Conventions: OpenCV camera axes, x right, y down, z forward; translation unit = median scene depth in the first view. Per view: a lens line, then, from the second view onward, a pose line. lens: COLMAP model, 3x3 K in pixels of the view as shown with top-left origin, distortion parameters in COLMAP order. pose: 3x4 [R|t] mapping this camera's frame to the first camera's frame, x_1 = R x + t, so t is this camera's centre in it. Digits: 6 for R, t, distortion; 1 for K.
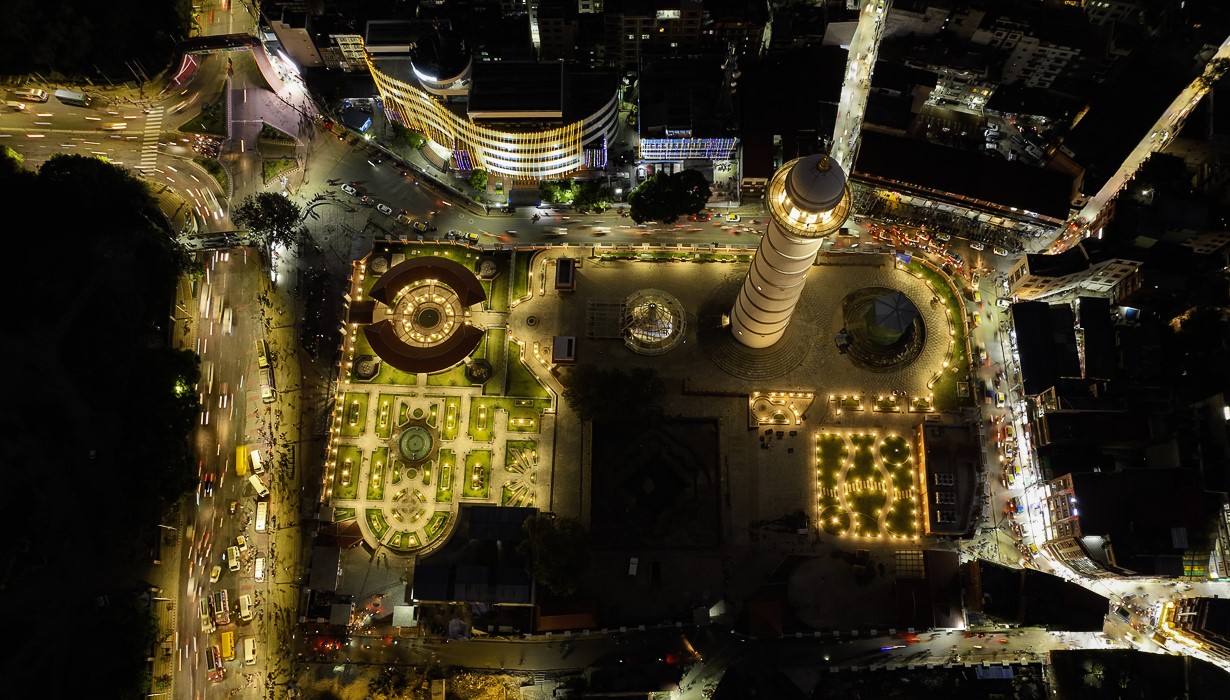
lens RADIAL K [[1500.3, 0, 617.0], [0, 1500.3, 321.4], [0, 0, 1]] dist [-0.004768, 0.000000]
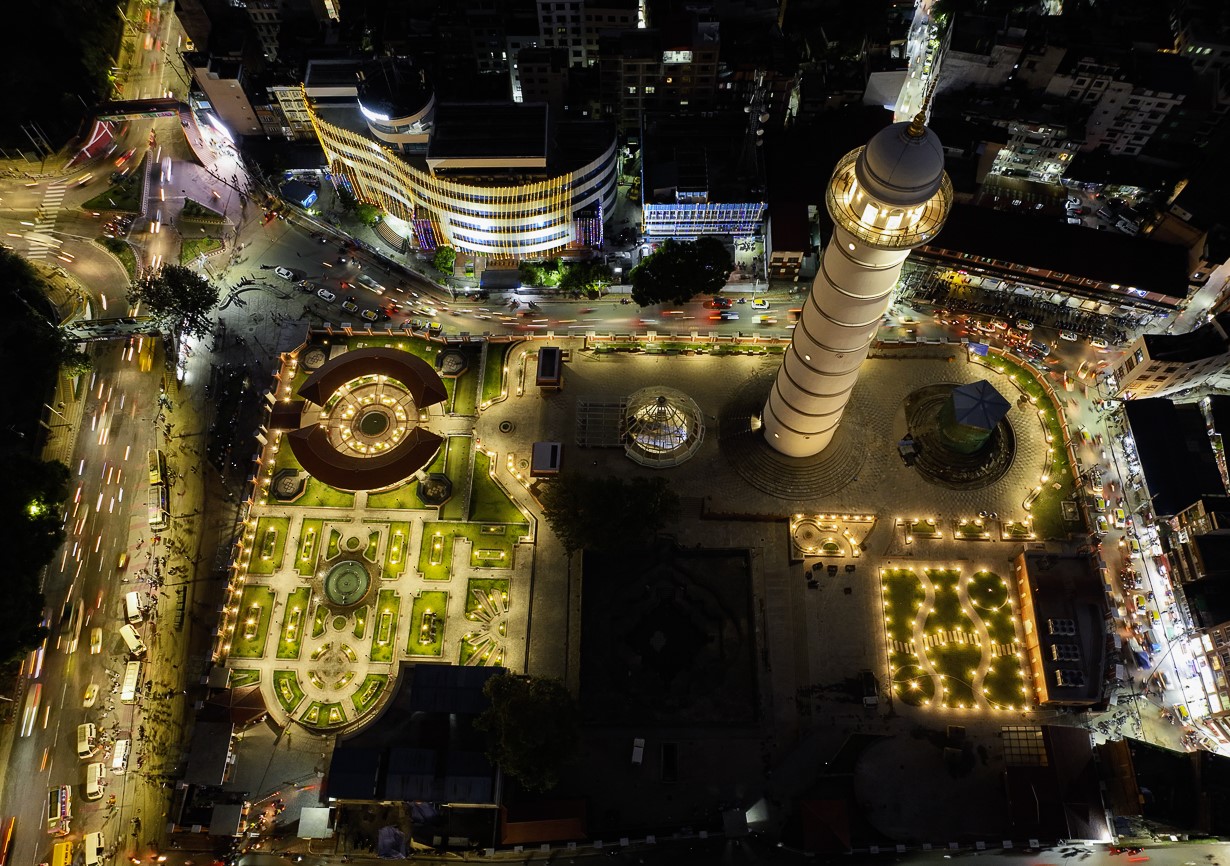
lens RADIAL K [[1080.2, 0, 617.4], [0, 1080.2, 433.6], [0, 0, 1]] dist [-0.009265, 0.039388]
pose [[0.999999, -0.001480, -0.000810, 0.001439], [0.001329, 0.986698, -0.162560, 0.095681], [0.001039, 0.162559, 0.986698, 0.454691]]
